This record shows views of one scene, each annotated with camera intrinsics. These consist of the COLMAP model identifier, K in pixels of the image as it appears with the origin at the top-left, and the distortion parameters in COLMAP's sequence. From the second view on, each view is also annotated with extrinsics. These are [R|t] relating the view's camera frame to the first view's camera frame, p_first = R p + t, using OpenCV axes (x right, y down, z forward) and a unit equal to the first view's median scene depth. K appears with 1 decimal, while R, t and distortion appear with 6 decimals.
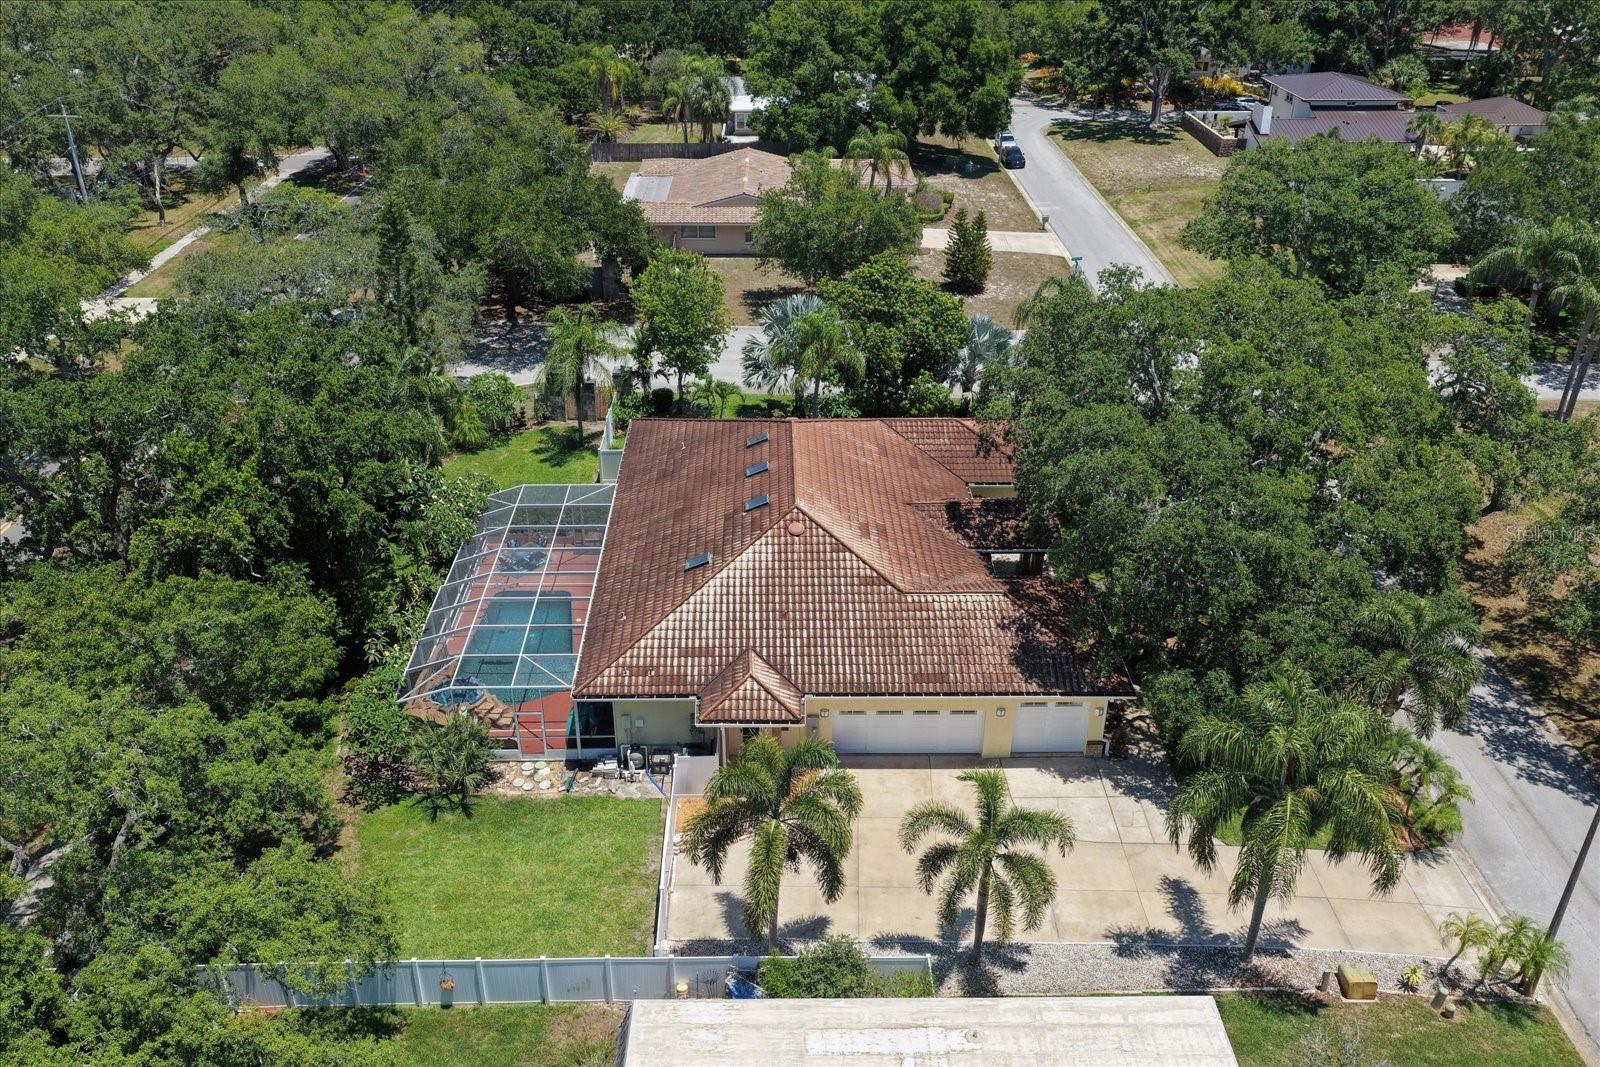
lens RADIAL K [[1331.1, 0, 800.0], [0, 1331.1, 533.5], [0, 0, 1]] dist [-0.035580, 0.076153]
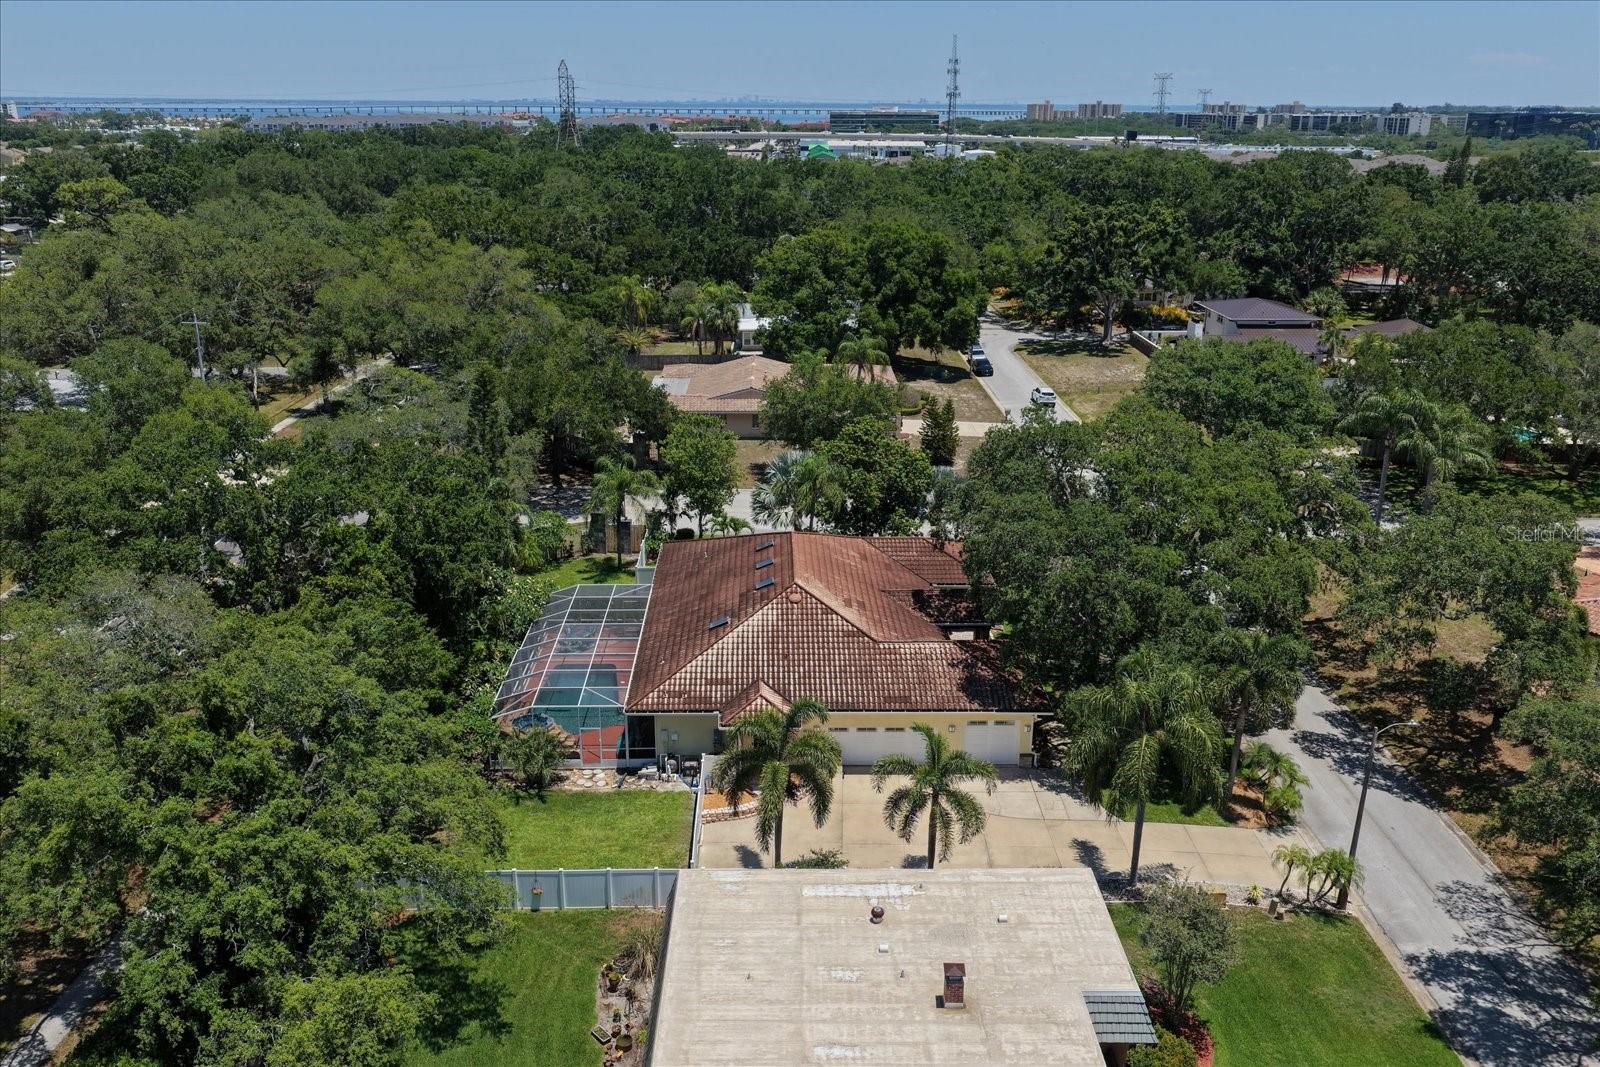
lens RADIAL K [[1331.1, 0, 800.0], [0, 1331.1, 533.5], [0, 0, 1]] dist [-0.035580, 0.076153]
pose [[1.000000, -0.000499, 0.000485, 0.001144], [0.000577, 0.984313, -0.176429, 0.128013], [-0.000390, 0.176429, 0.984313, -0.231146]]
